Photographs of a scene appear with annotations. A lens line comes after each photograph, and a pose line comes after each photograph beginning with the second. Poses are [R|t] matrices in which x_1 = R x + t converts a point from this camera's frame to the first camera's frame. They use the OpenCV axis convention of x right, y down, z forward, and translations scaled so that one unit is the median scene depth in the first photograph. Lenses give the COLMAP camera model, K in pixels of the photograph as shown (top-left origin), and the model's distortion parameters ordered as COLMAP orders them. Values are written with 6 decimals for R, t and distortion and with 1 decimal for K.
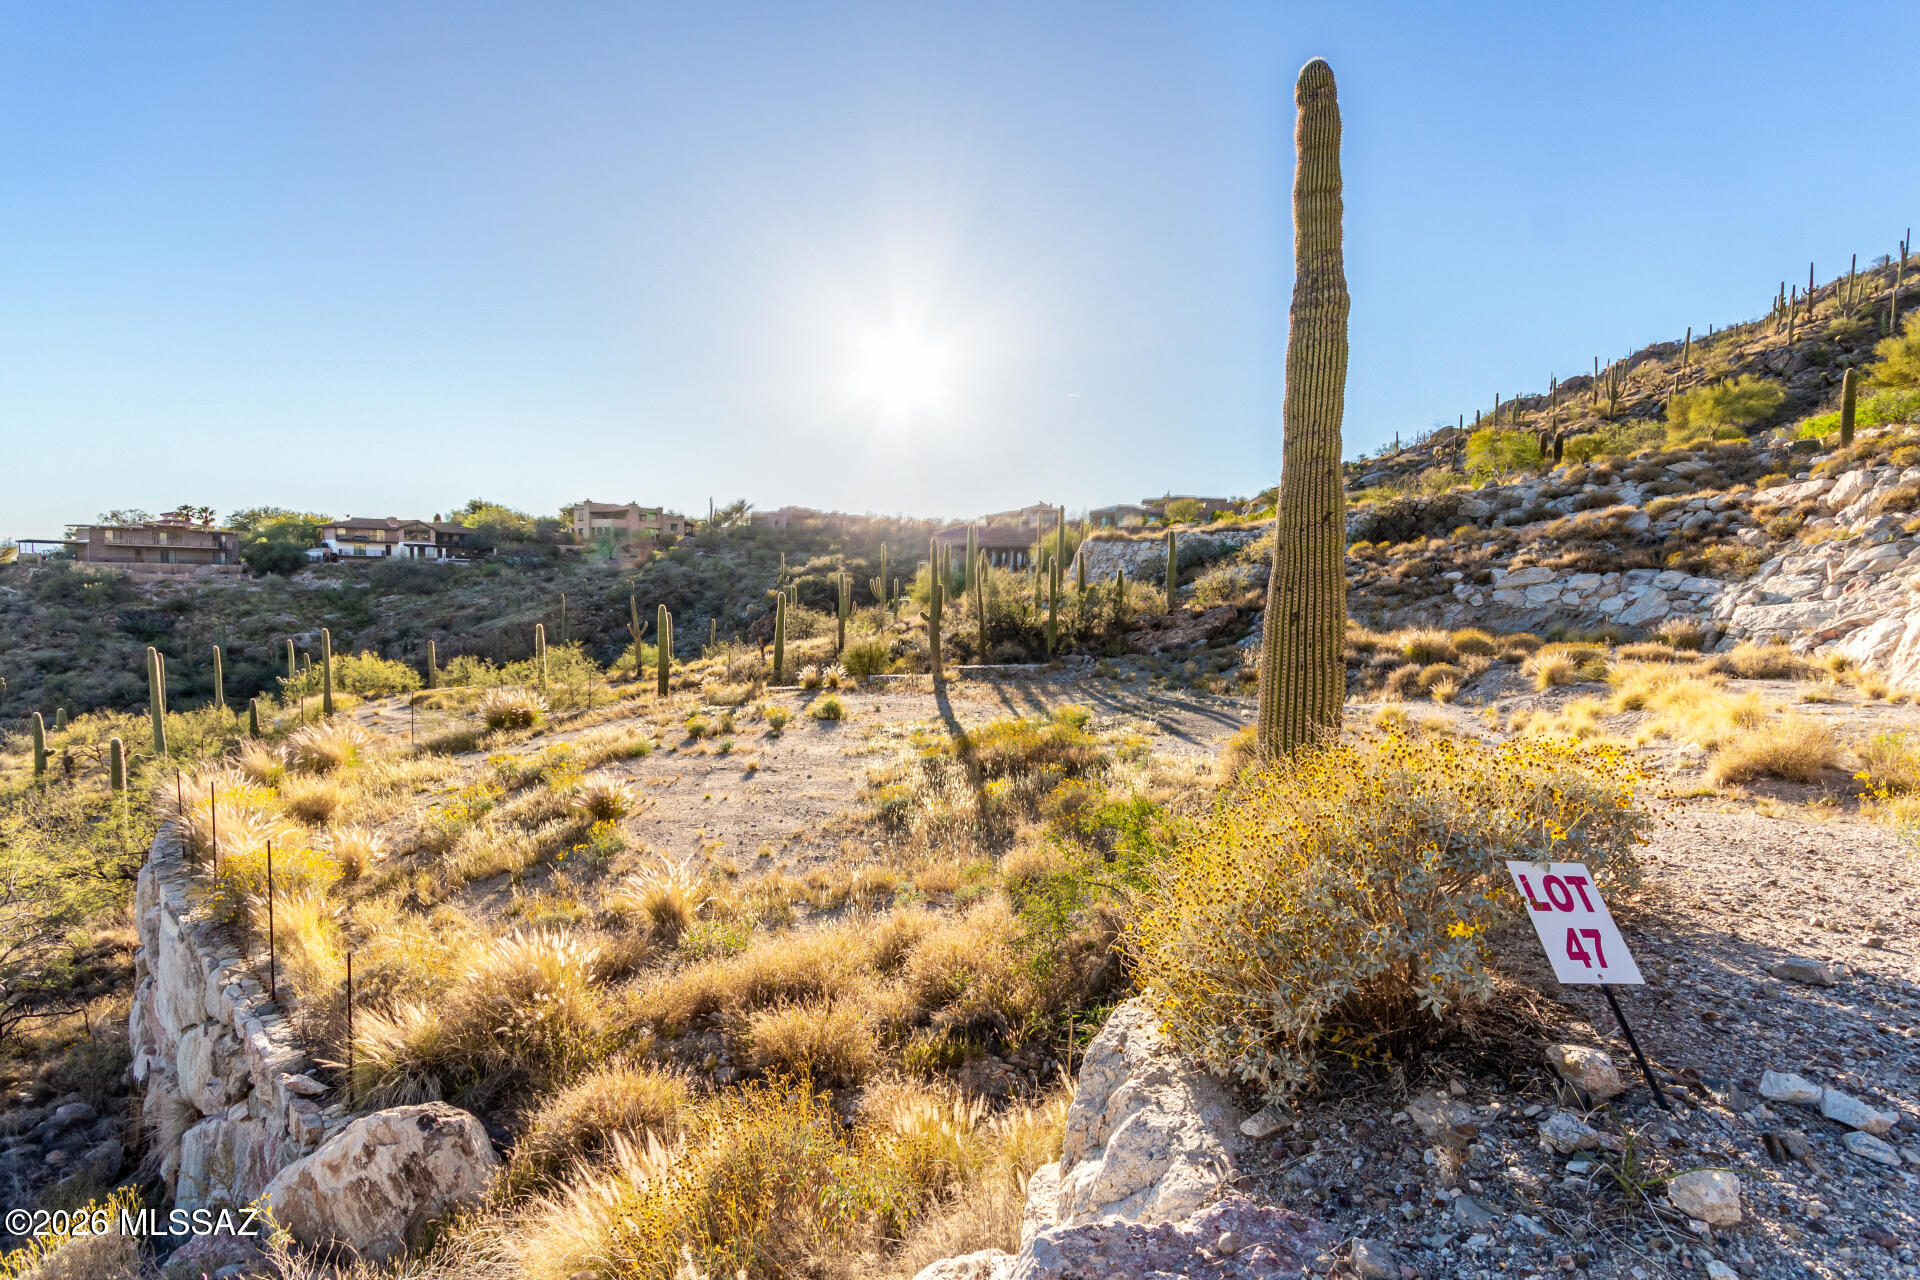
lens RADIAL K [[923.2, 0, 976.3], [0, 923.2, 641.8], [0, 0, 1]] dist [0.003476, 0.001347]
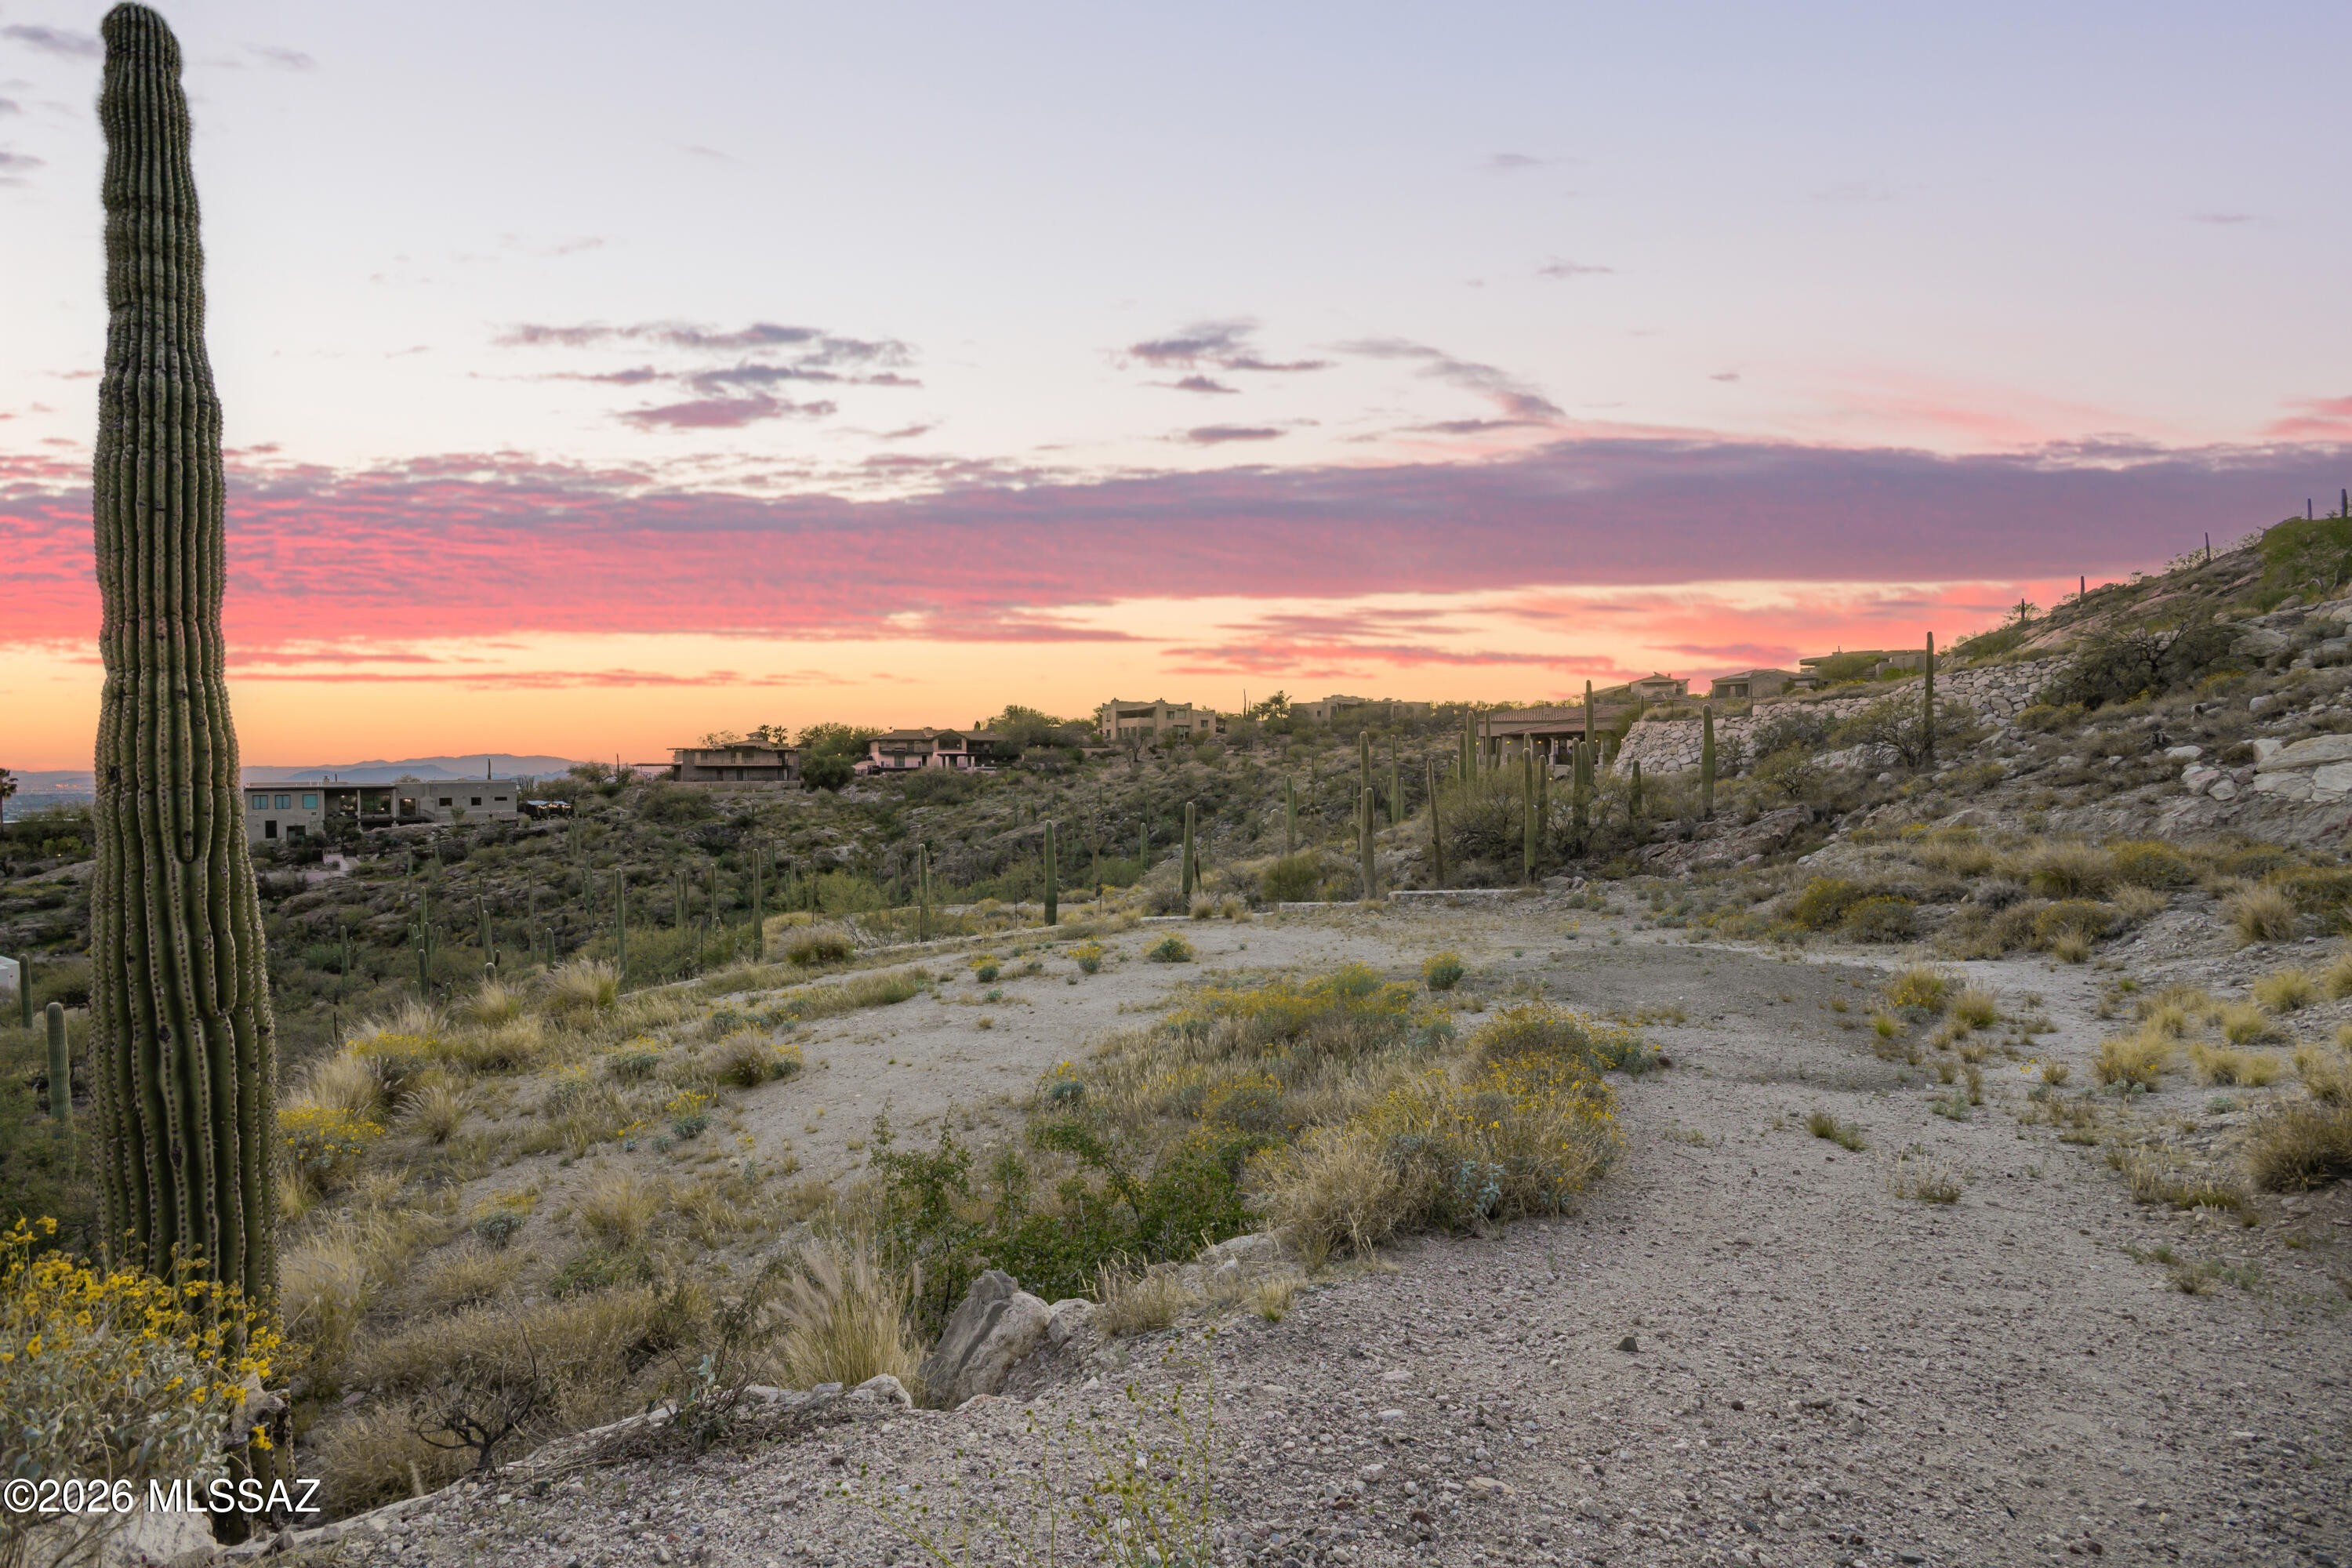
lens RADIAL K [[1081.6, 0, 1202.8], [0, 1081.6, 795.8], [0, 0, 1]] dist [0.003842, -0.000431]
pose [[0.940179, -0.024136, -0.339824, 0.128390], [0.007747, 0.998744, -0.049502, -0.009353], [0.340592, 0.043909, 0.939185, 0.066053]]
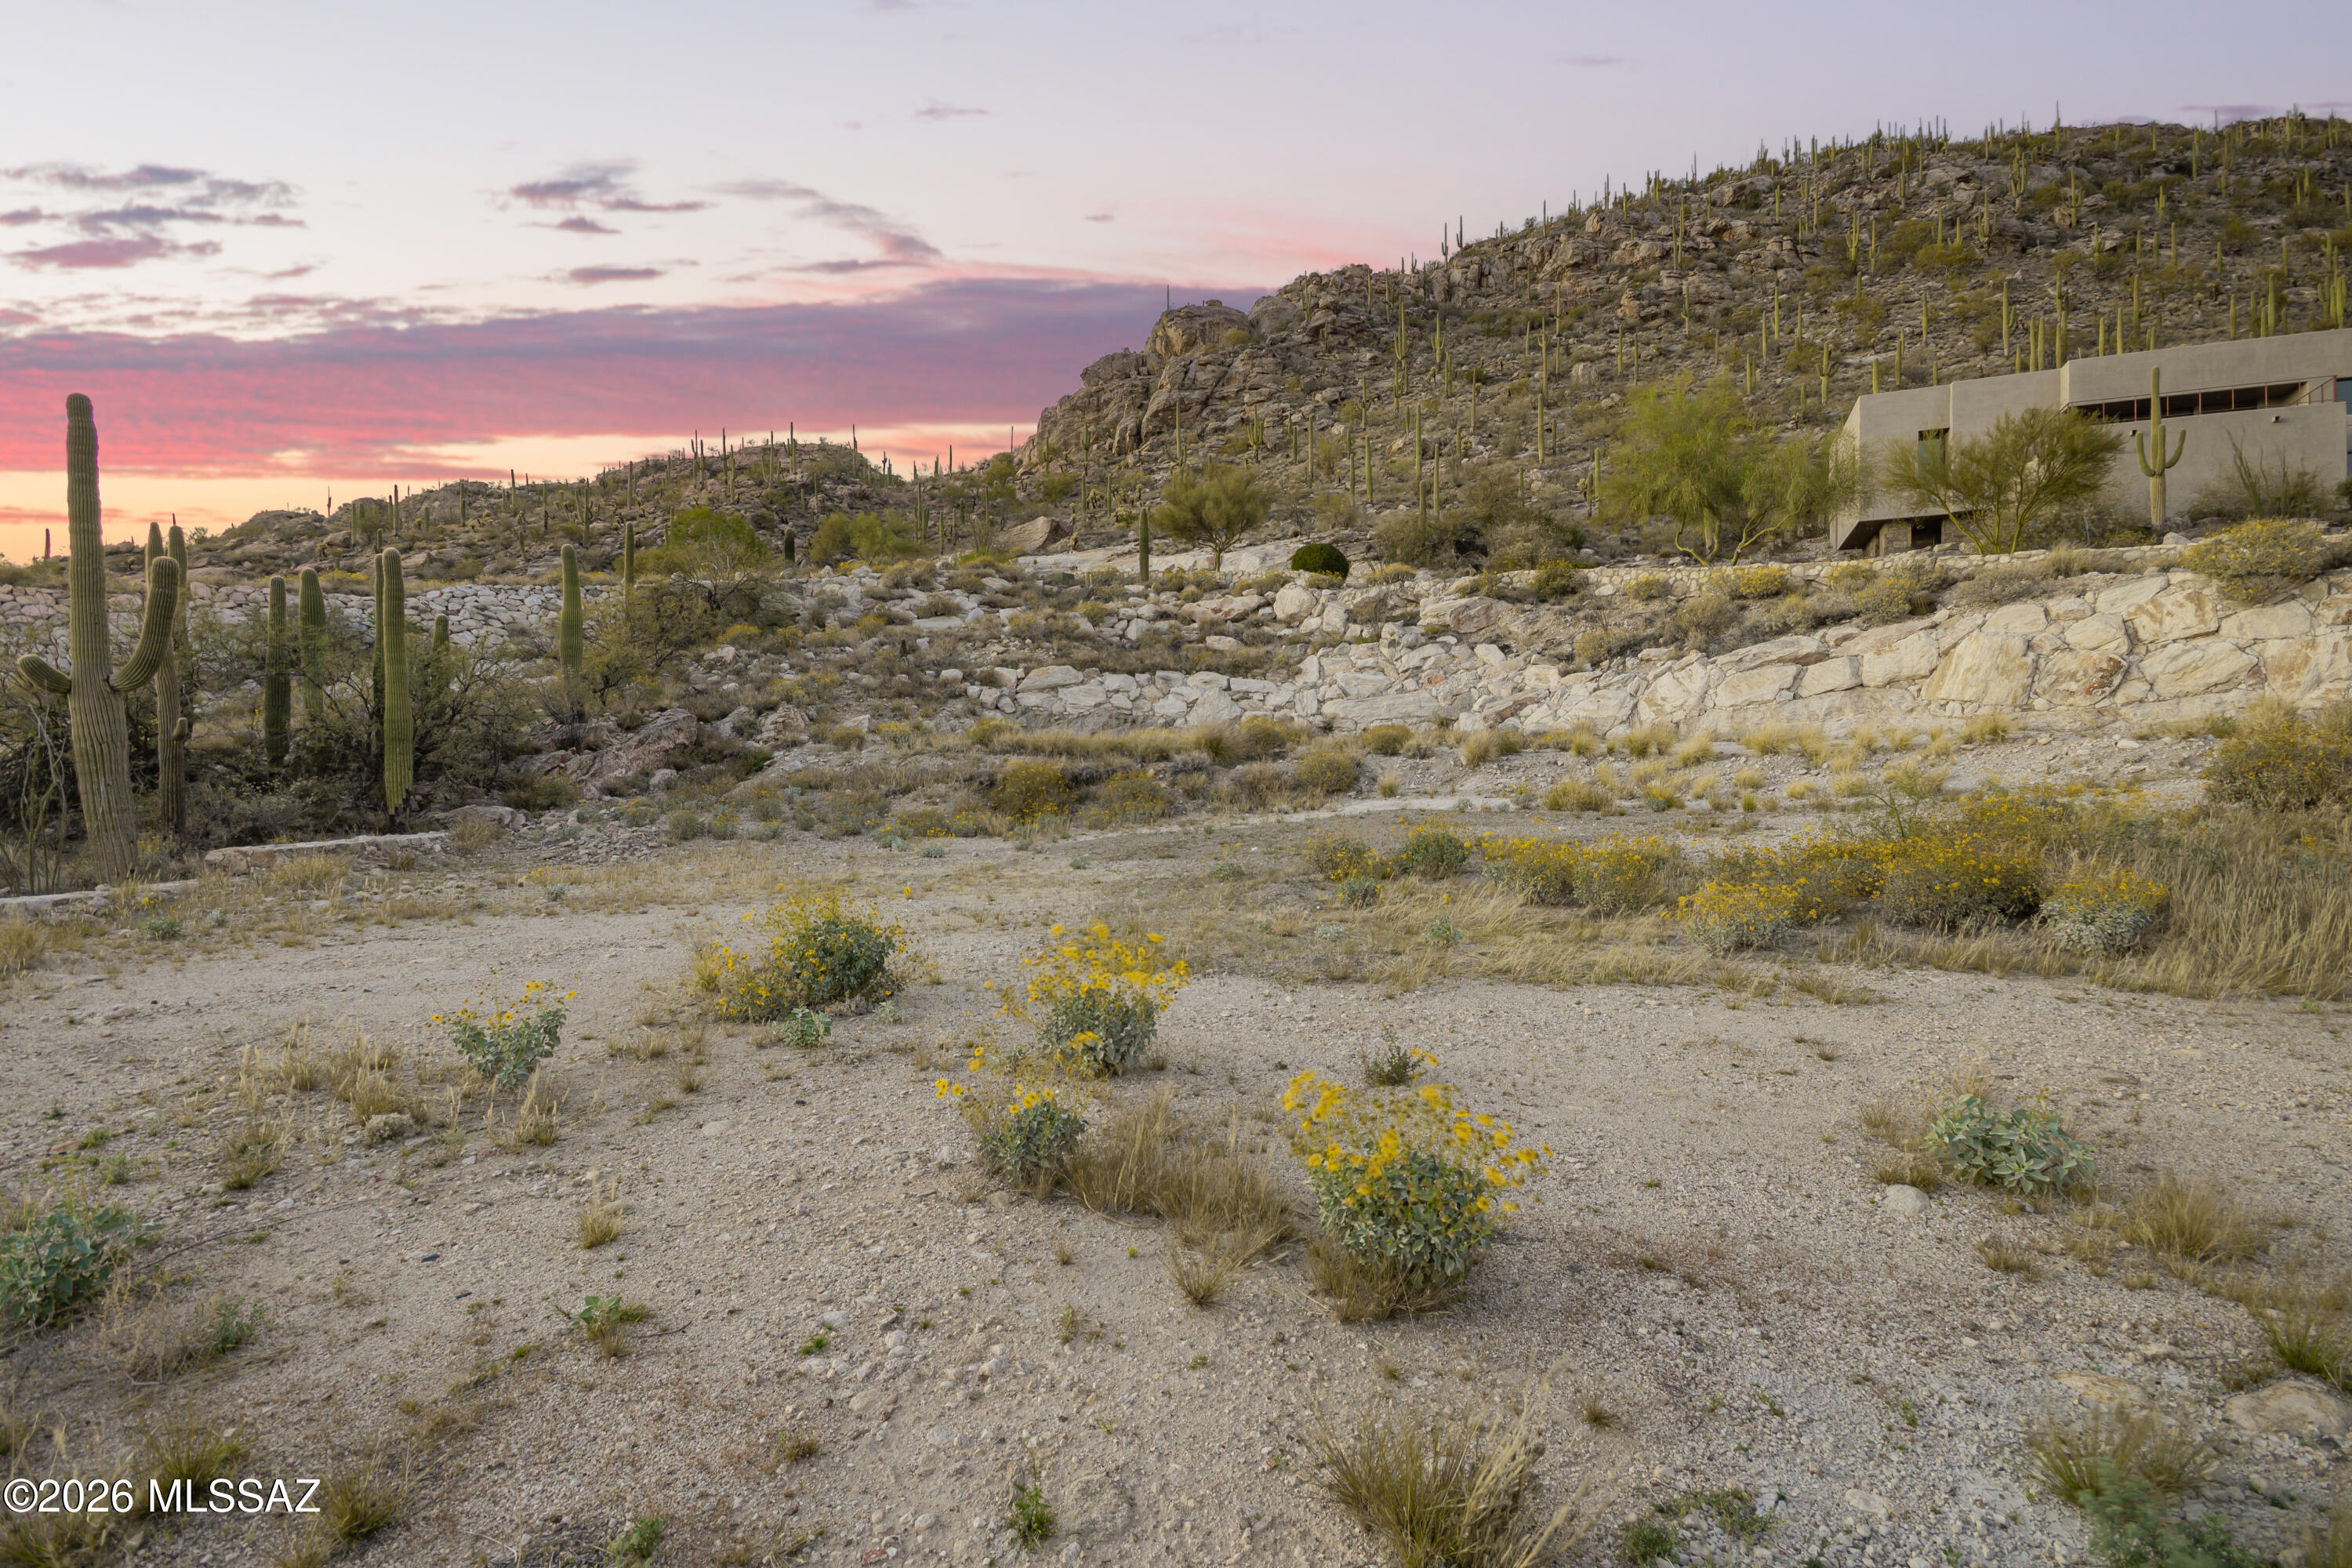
lens RADIAL K [[1081.6, 0, 1197.1], [0, 1081.6, 781.4], [0, 0, 1]] dist [0.003842, -0.000431]
pose [[0.279987, -0.021544, 0.959762, -0.235915], [0.076317, 0.997084, 0.000118, 0.025750], [-0.956965, 0.073213, 0.280815, 0.559325]]
